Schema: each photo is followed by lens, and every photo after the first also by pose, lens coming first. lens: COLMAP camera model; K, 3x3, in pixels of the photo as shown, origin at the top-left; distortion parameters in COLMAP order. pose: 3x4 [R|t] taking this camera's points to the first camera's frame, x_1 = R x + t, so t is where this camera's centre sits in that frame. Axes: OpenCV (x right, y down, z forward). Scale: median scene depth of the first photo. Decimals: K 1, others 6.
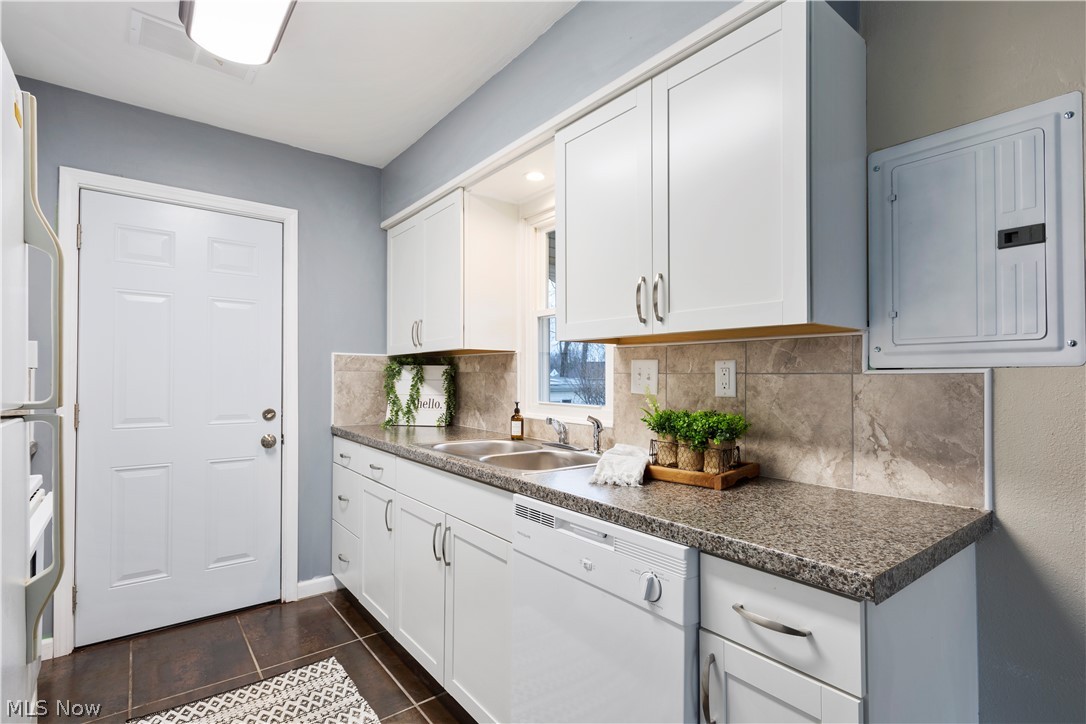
lens RADIAL K [[523.8, 0, 540.6], [0, 523.8, 374.0], [0, 0, 1]] dist [0.002250, -0.001244]
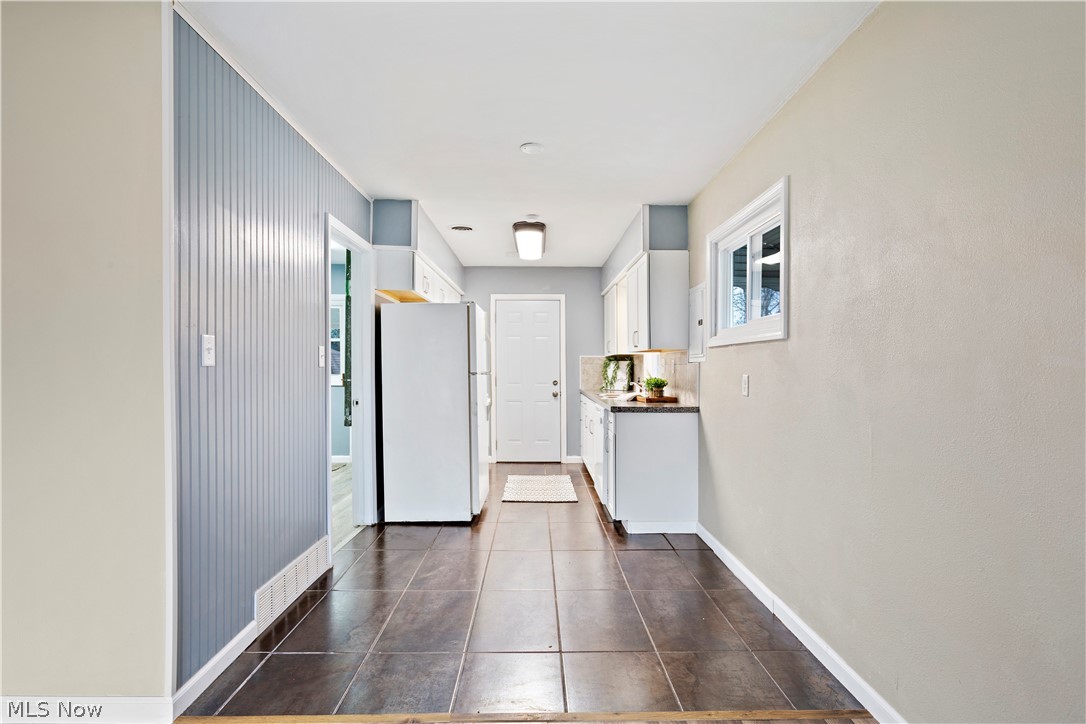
lens RADIAL K [[523.8, 0, 524.2], [0, 523.8, 372.7], [0, 0, 1]] dist [0.002250, -0.001244]
pose [[0.775454, -0.000642, -0.631403, 1.225889], [0.009339, 0.999902, 0.010452, 0.007529], [0.631334, -0.014002, 0.775384, -1.300380]]
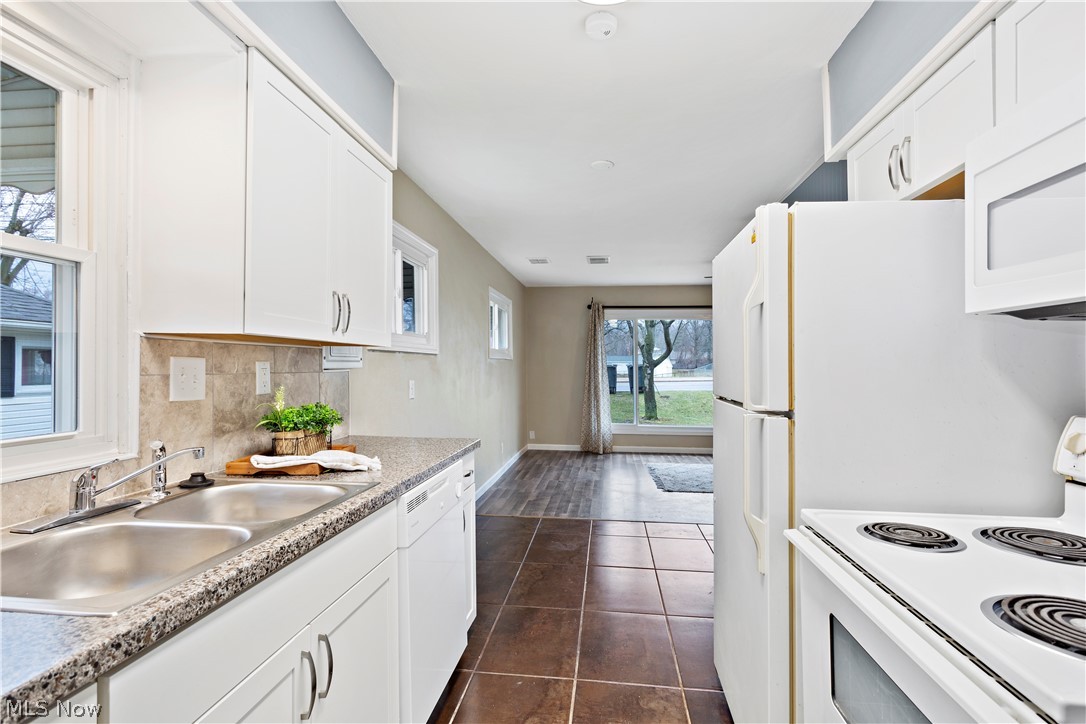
lens RADIAL K [[523.8, 0, 538.7], [0, 523.8, 358.0], [0, 0, 1]] dist [0.002250, -0.001244]
pose [[-0.653941, 0.013189, 0.756431, -0.749335], [0.001748, 0.999872, -0.015922, -0.012622], [-0.756544, -0.009090, -0.653880, 1.129974]]
